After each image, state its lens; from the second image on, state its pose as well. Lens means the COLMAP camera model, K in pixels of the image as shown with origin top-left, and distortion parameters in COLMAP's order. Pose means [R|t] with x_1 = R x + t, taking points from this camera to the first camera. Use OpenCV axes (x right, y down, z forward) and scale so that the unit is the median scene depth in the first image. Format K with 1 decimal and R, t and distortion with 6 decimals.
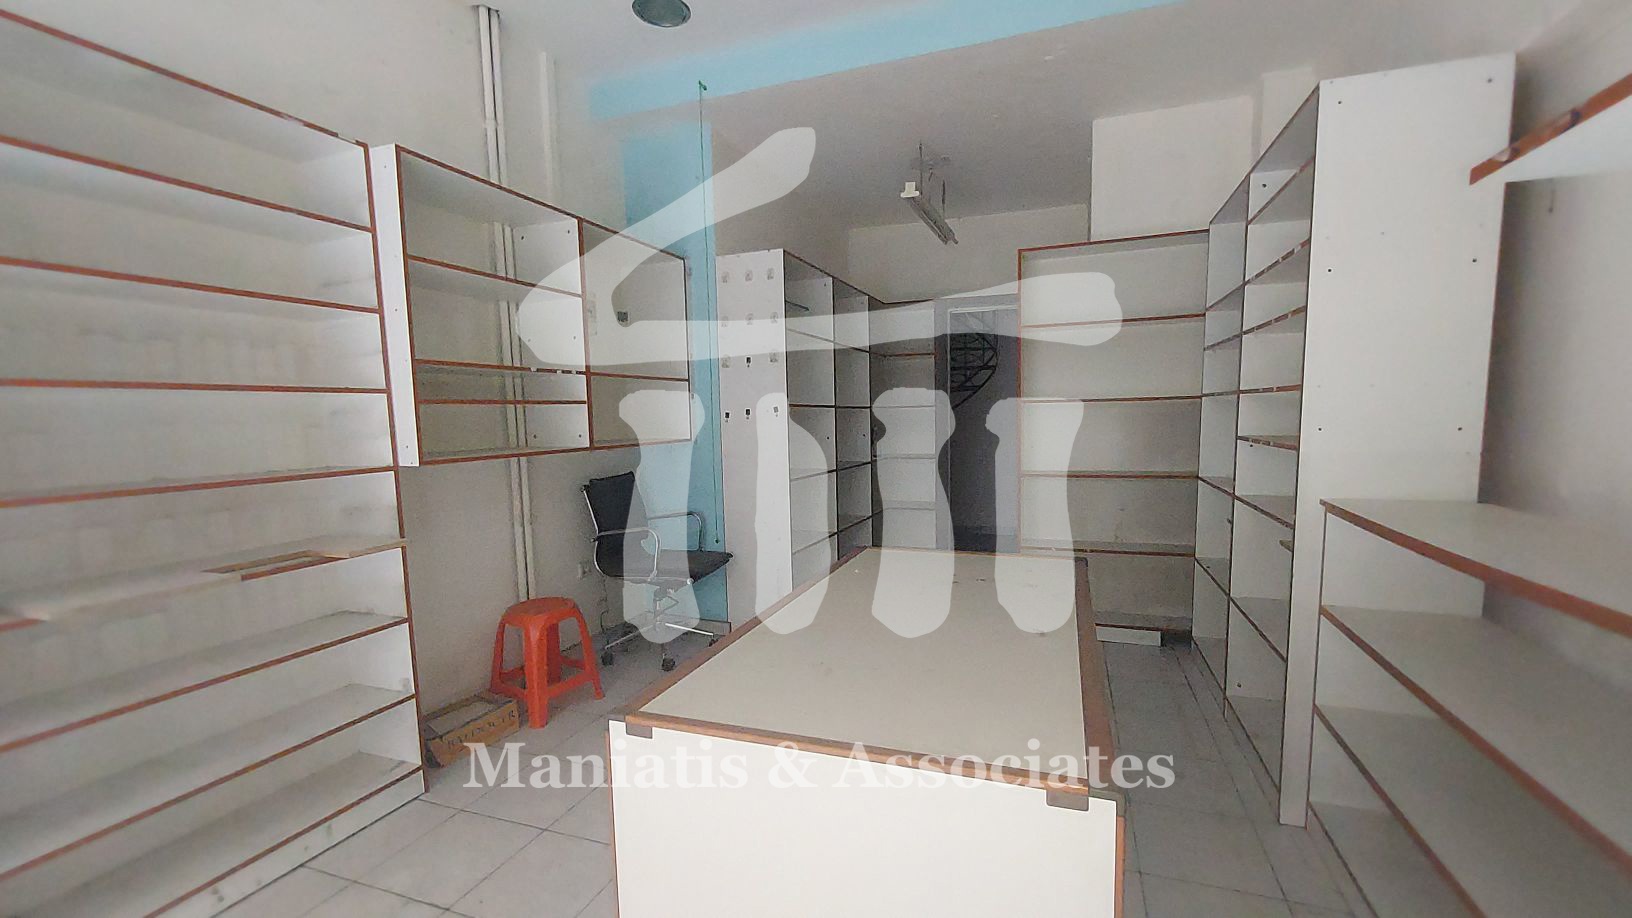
lens RADIAL K [[645.8, 0, 845.8], [0, 645.8, 476.7], [0, 0, 1]] dist [0.000932, -0.000289]
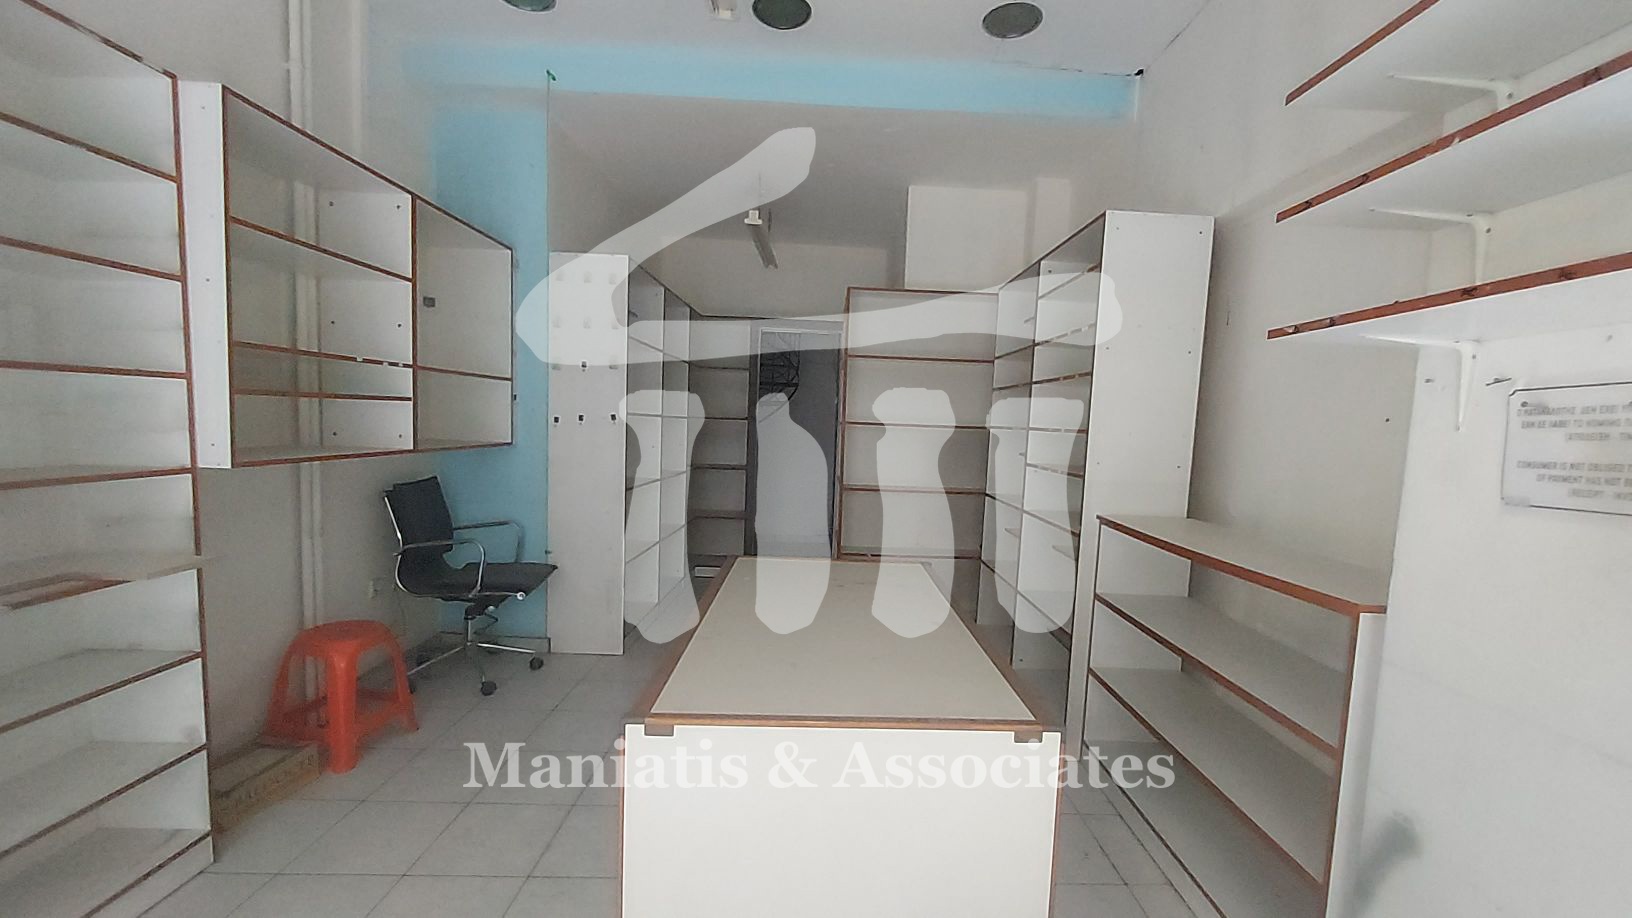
lens RADIAL K [[644.6, 0, 844.4], [0, 644.6, 477.1], [0, 0, 1]] dist [0.001286, -0.003980]
pose [[0.932148, 0.026371, 0.361115, -0.183393], [-0.022589, 0.999637, -0.014692, -0.008966], [-0.361371, 0.005538, 0.932406, -0.050766]]
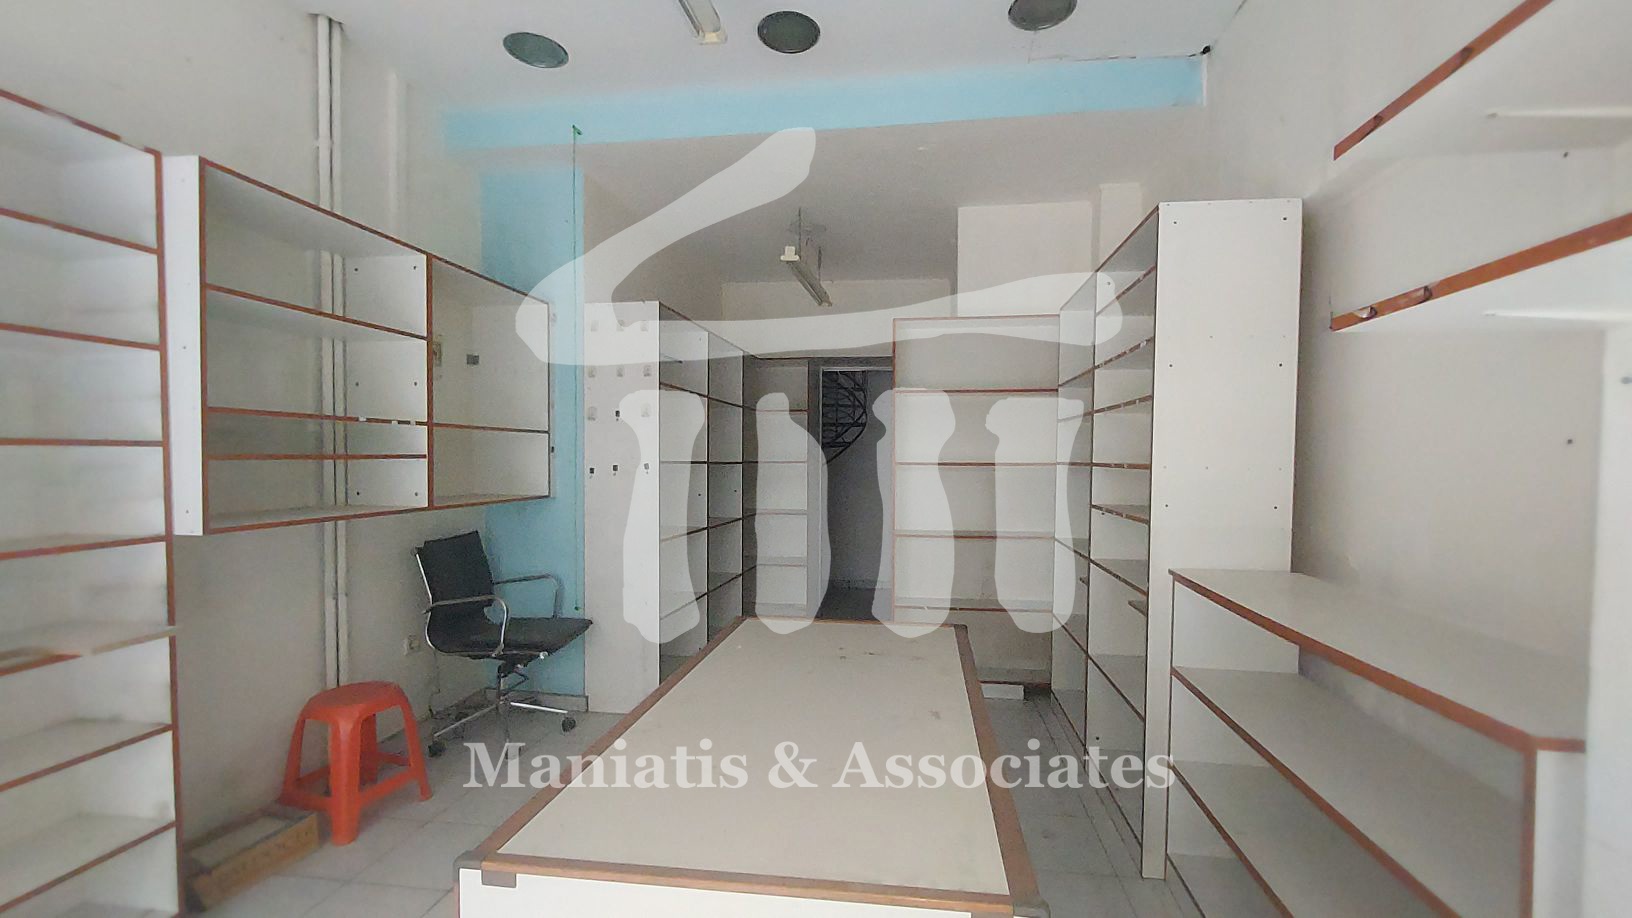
lens RADIAL K [[644.6, 0, 844.4], [0, 644.6, 477.1], [0, 0, 1]] dist [0.001286, -0.003980]
pose [[0.978023, 0.019189, 0.207614, -0.027654], [-0.004335, 0.997412, -0.071767, -0.029270], [-0.208454, 0.069289, 0.975575, 0.023478]]
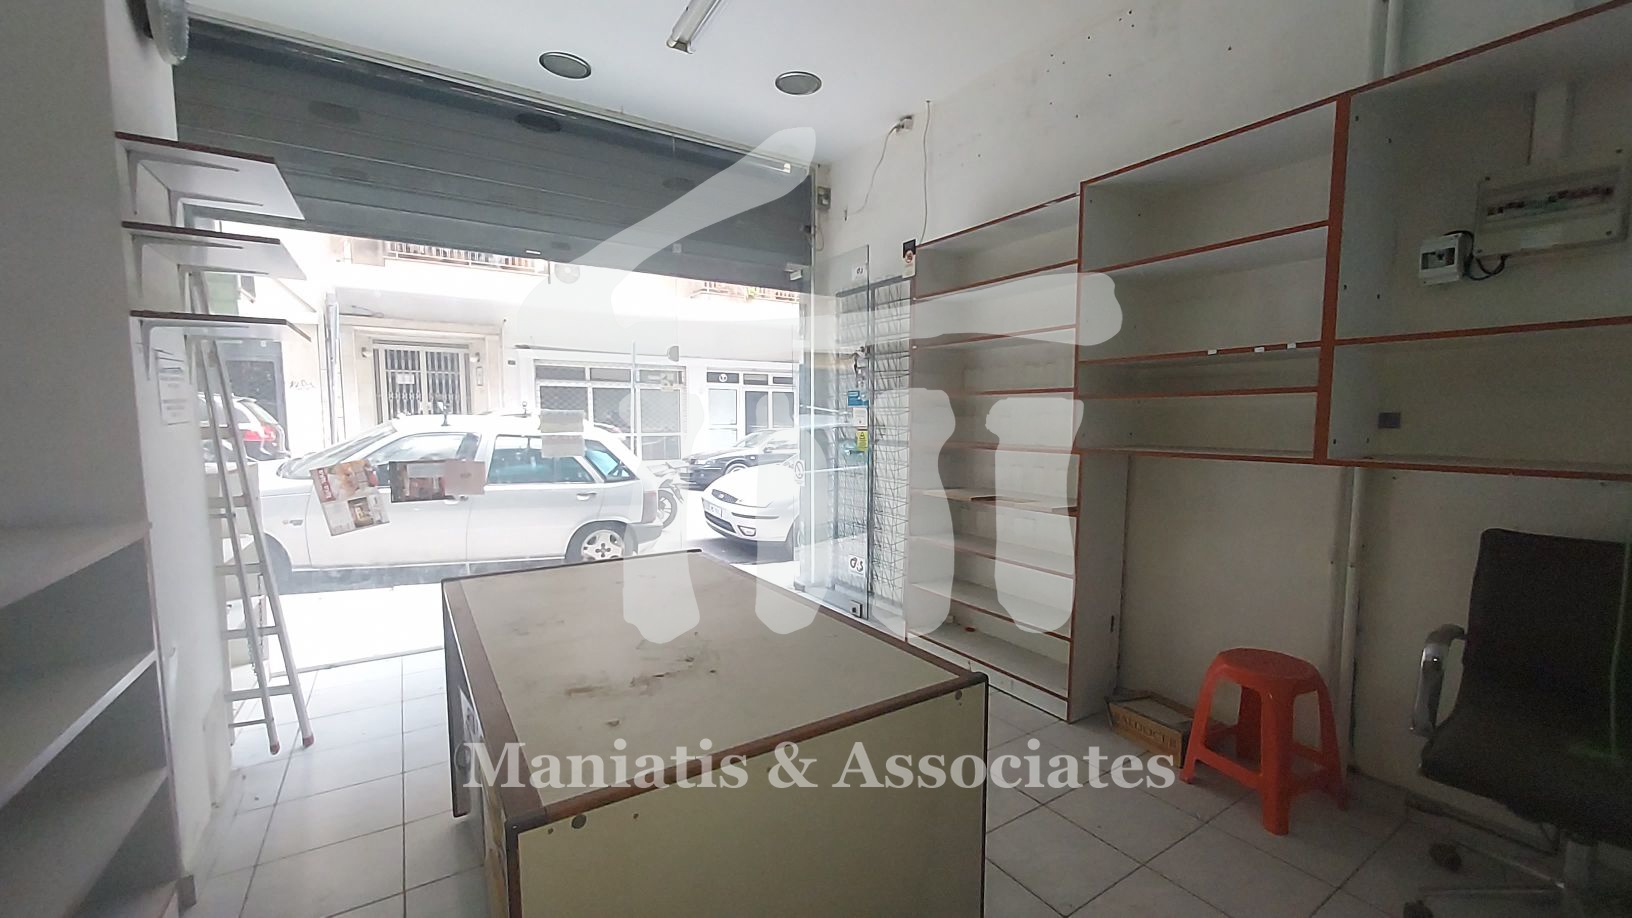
lens RADIAL K [[650.7, 0, 842.8], [0, 650.7, 476.4], [0, 0, 1]] dist [0.000002, -0.000354]
pose [[-0.605062, 0.090354, -0.791035, 0.454328], [-0.069795, 0.983696, 0.165746, -0.116929], [0.793113, 0.155497, -0.588890, 1.144894]]
